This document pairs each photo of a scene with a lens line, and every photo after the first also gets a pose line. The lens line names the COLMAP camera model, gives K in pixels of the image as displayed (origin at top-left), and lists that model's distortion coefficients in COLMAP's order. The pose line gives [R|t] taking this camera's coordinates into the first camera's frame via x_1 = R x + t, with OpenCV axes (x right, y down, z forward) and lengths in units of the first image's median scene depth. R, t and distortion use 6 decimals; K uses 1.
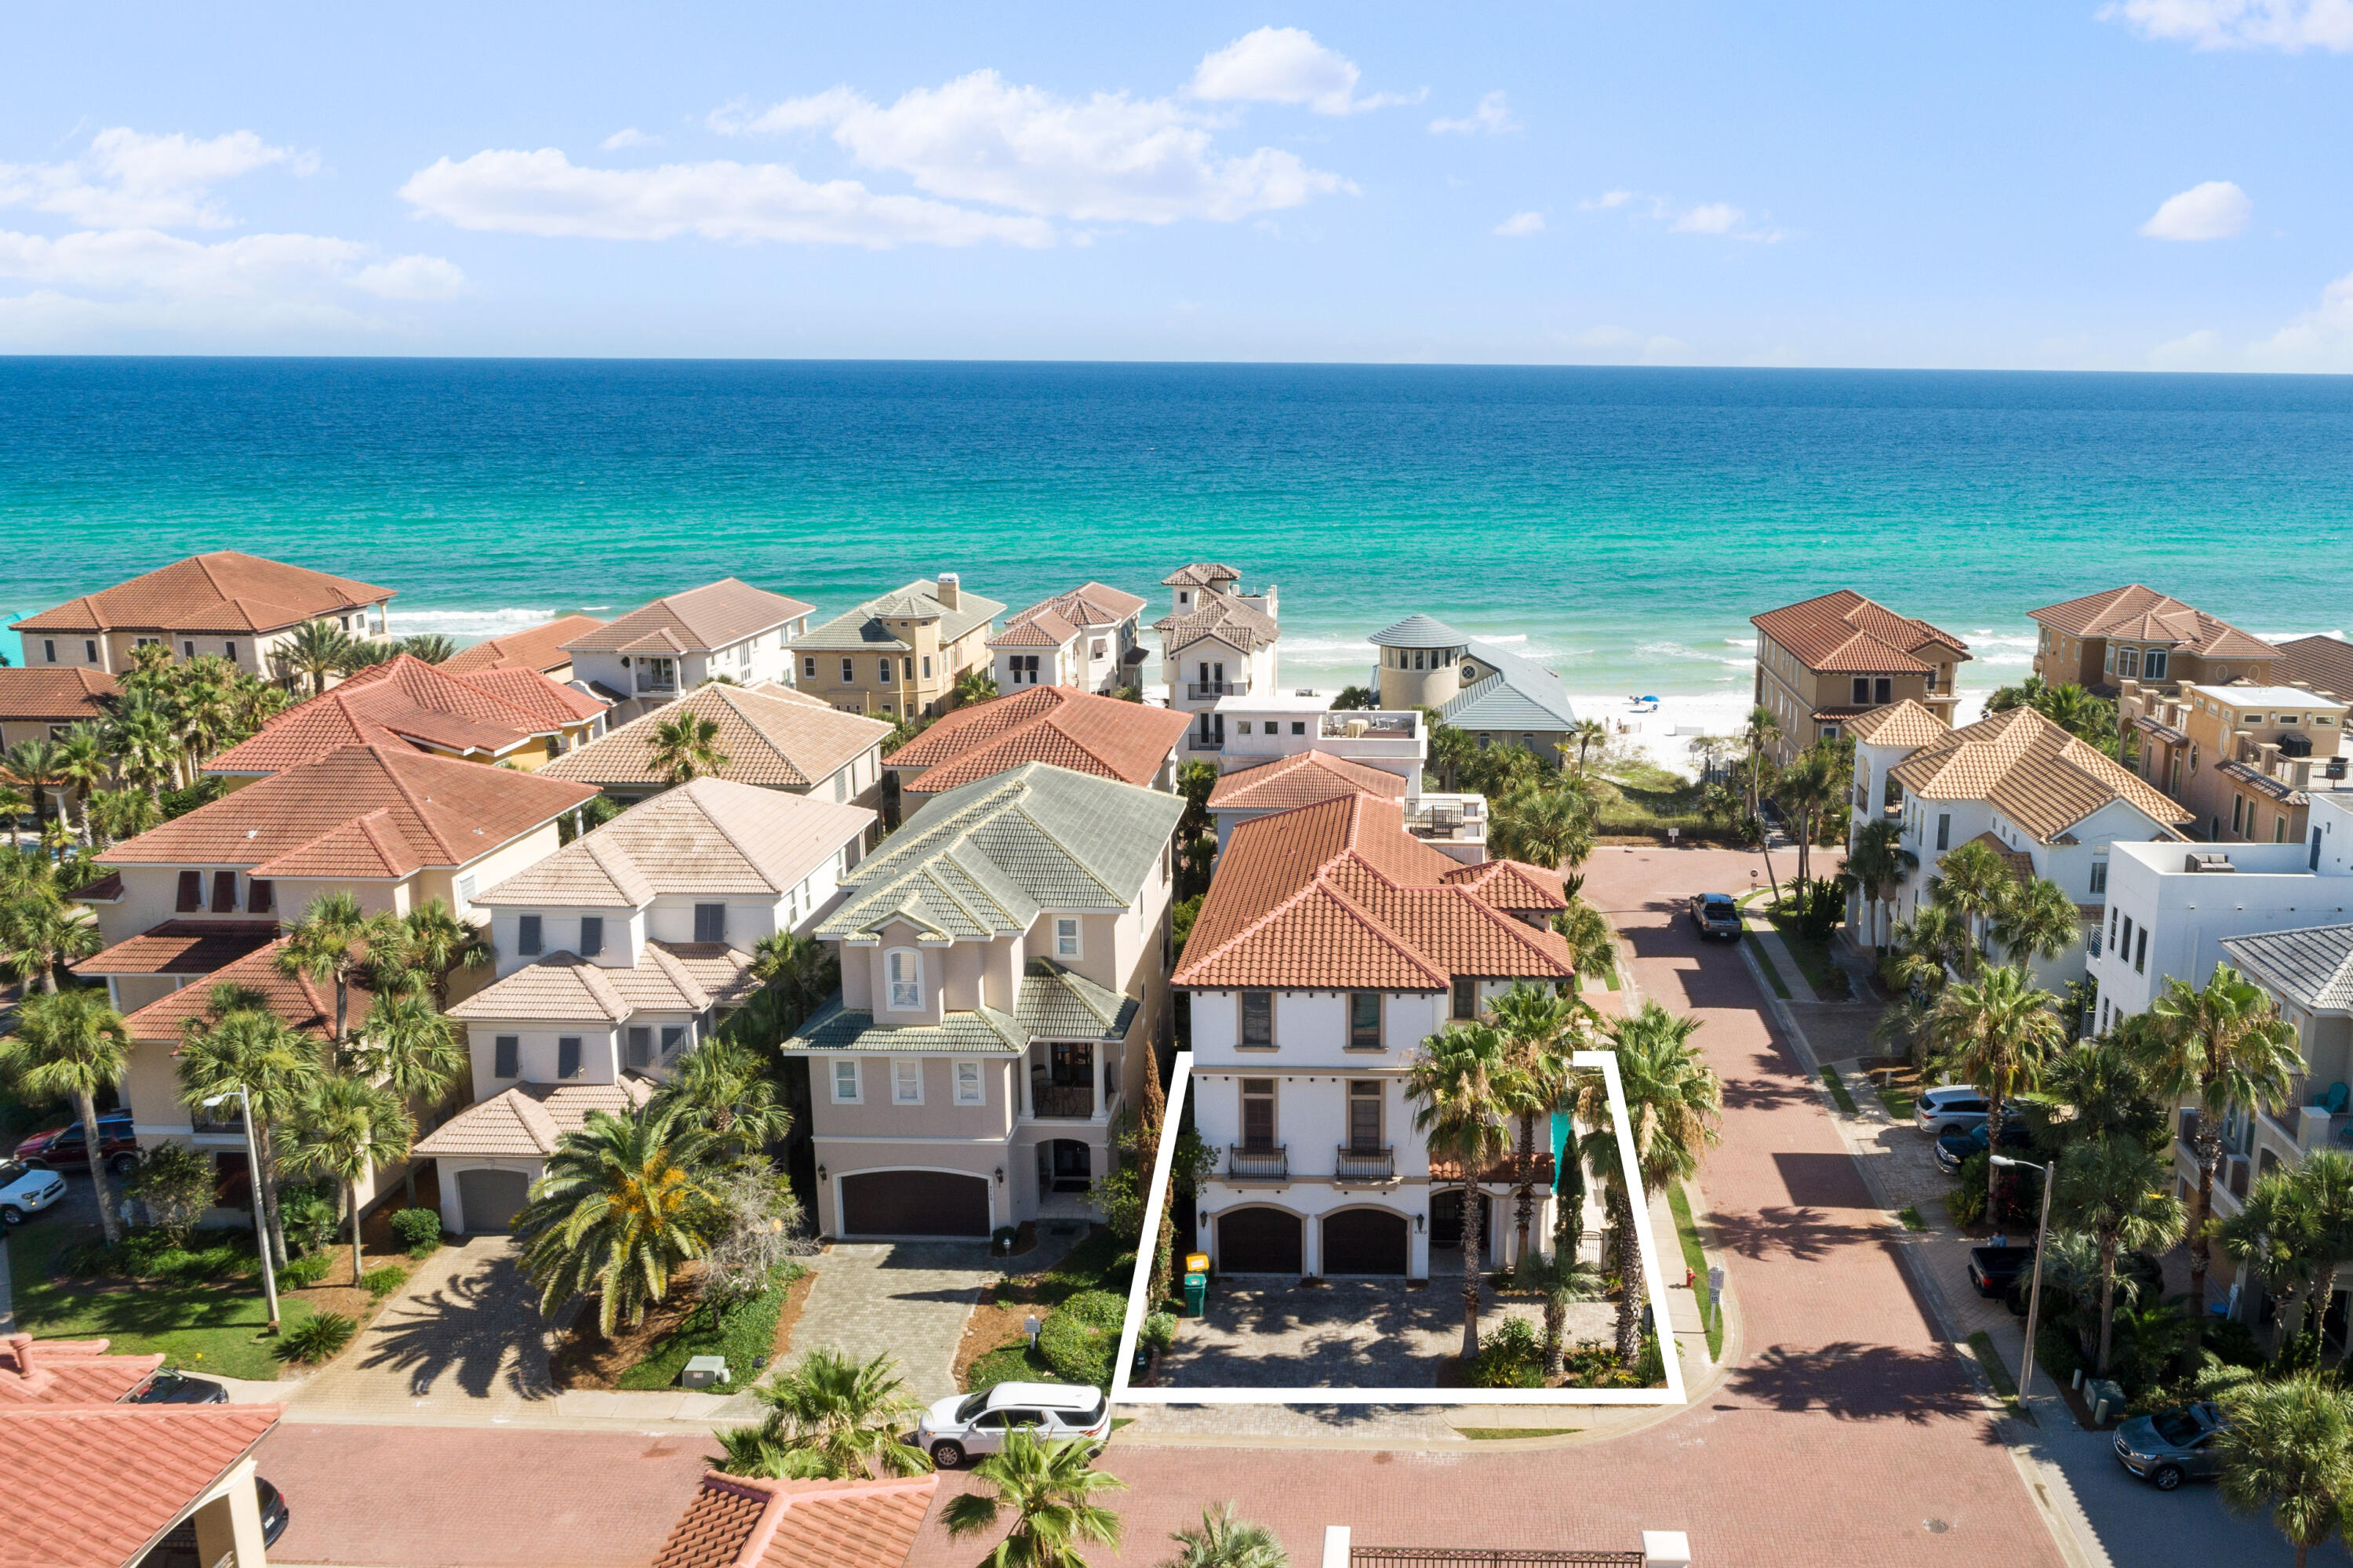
lens RADIAL K [[2017.4, 0, 1177.4], [0, 2017.4, 855.7], [0, 0, 1]] dist [-0.003894, 0.001817]
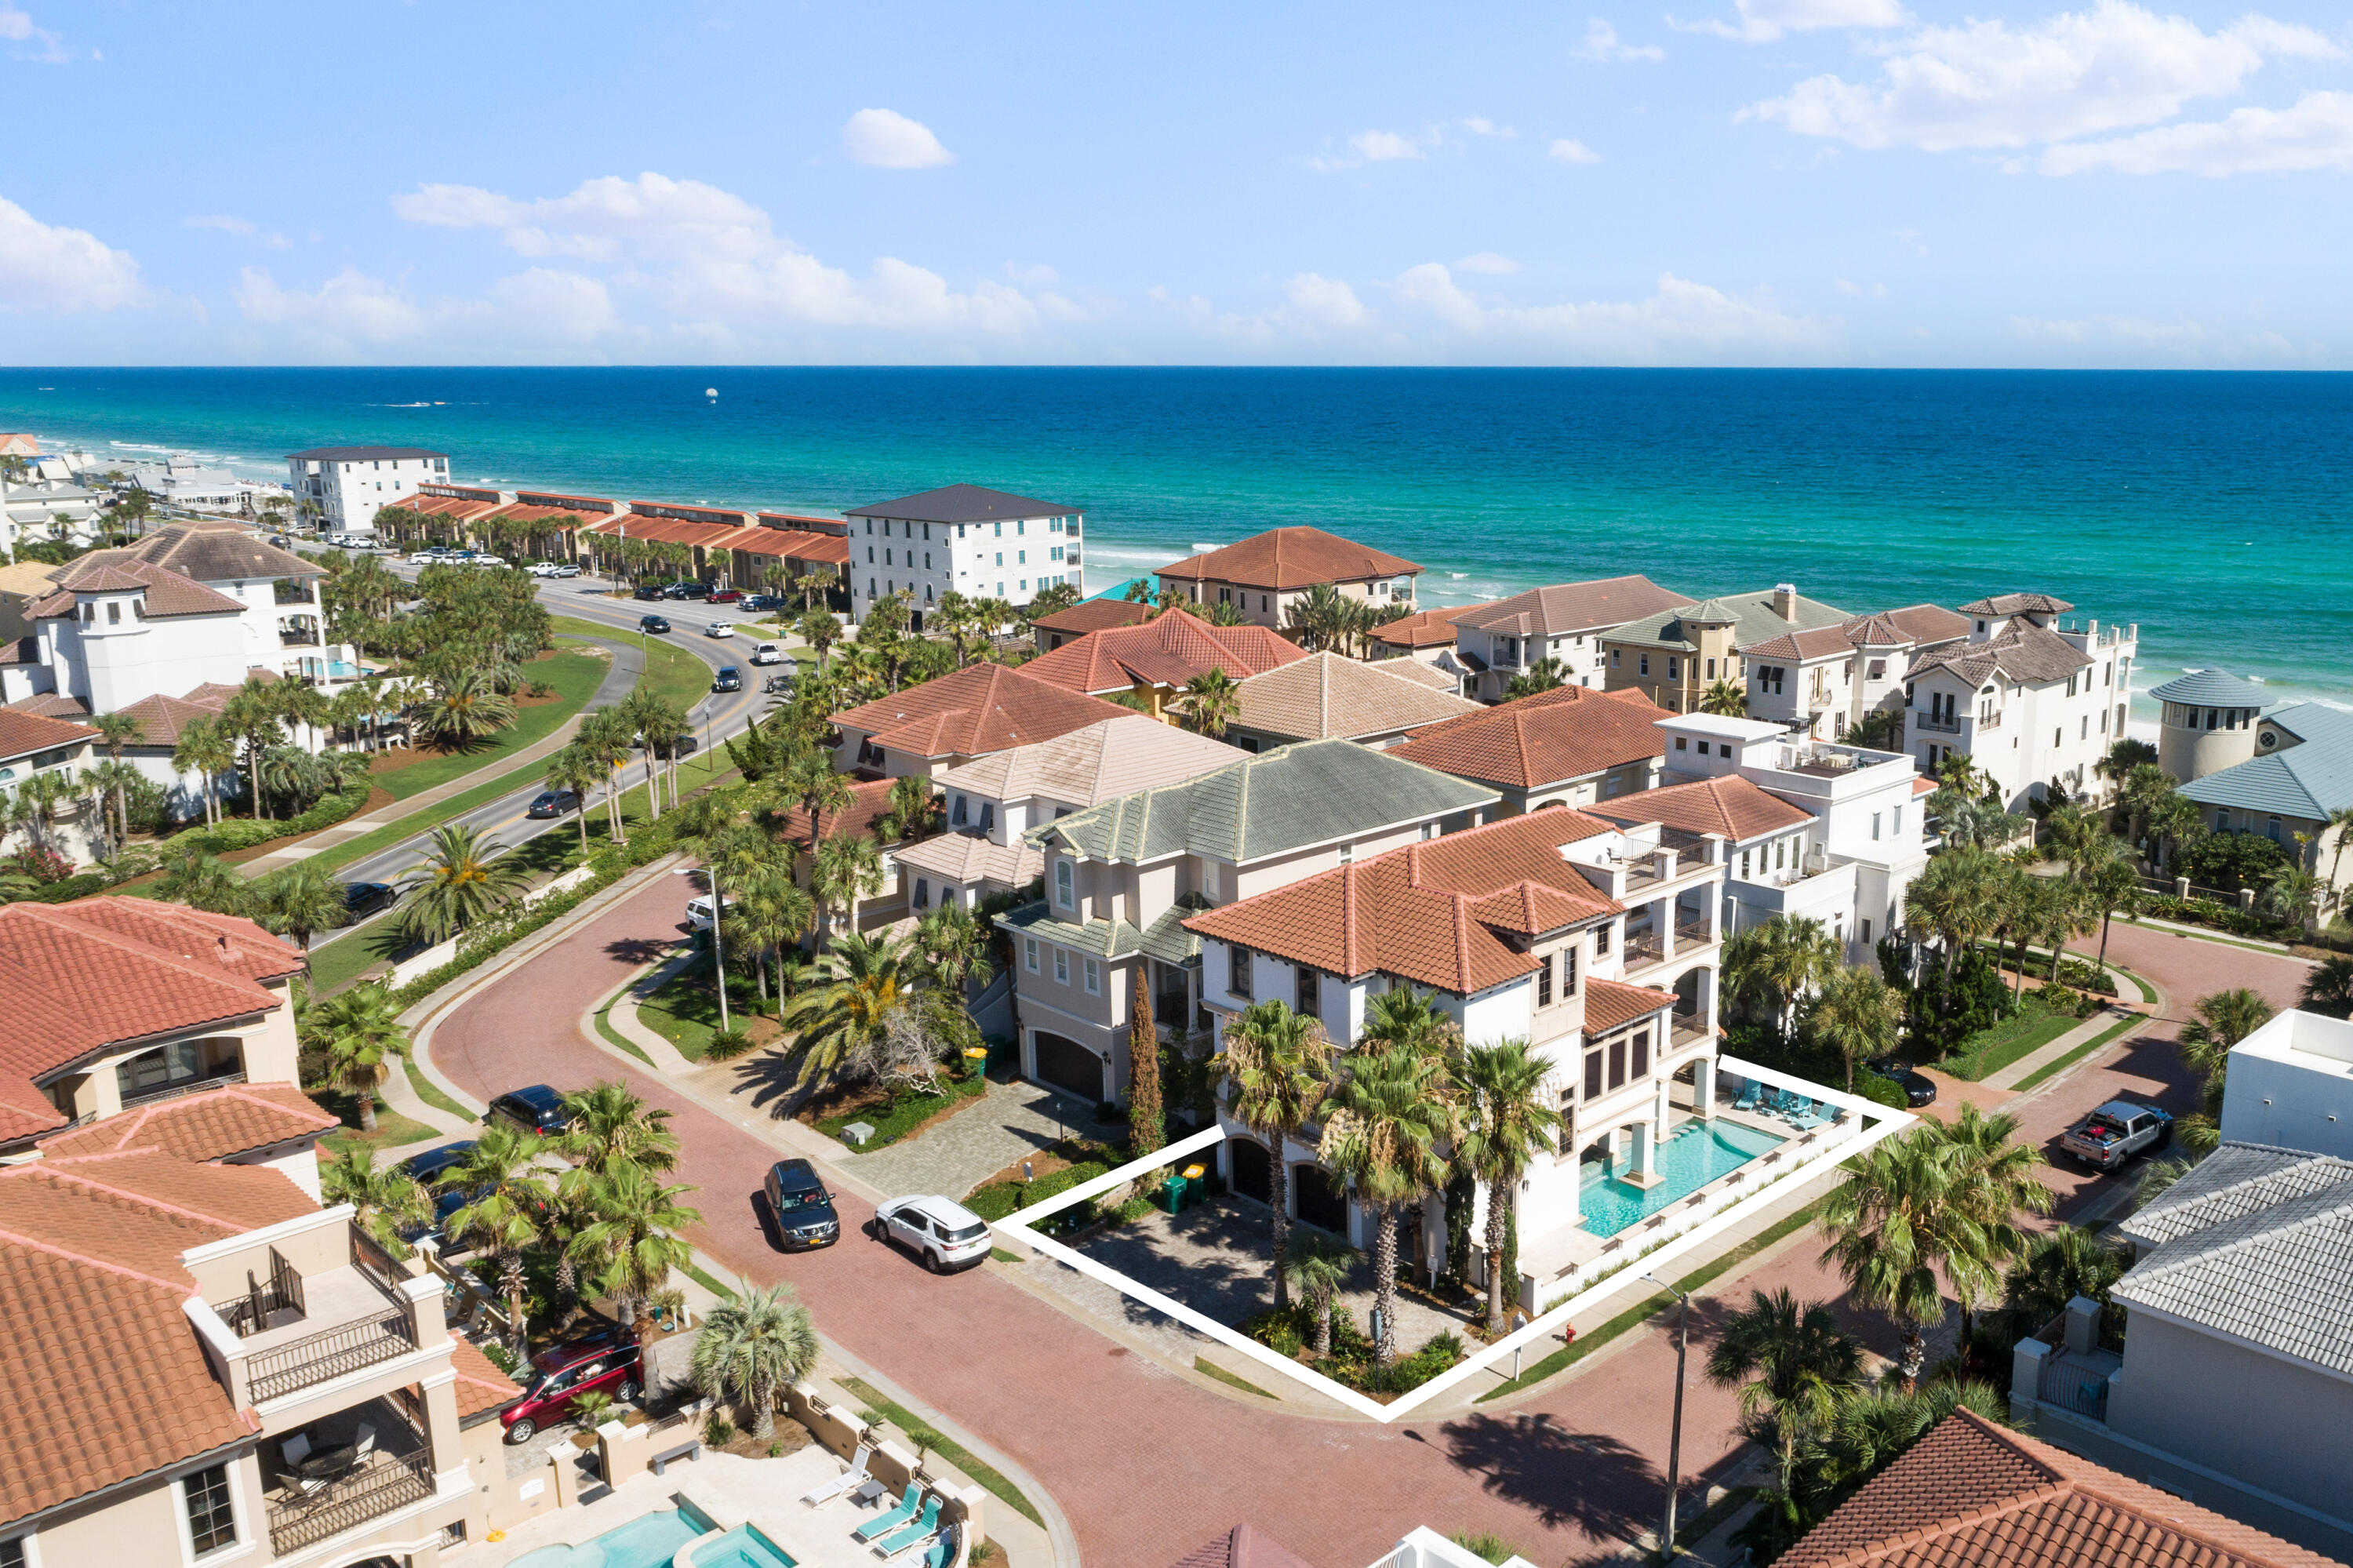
lens RADIAL K [[1846.4, 0, 1176.5], [0, 1846.4, 784.0], [0, 0, 1]] dist [0.000527, 0.005585]
pose [[0.726585, 0.147449, -0.671069, 0.350827], [-0.161496, 0.985988, 0.041787, -0.030354], [0.667827, 0.078013, 0.740217, 0.101155]]
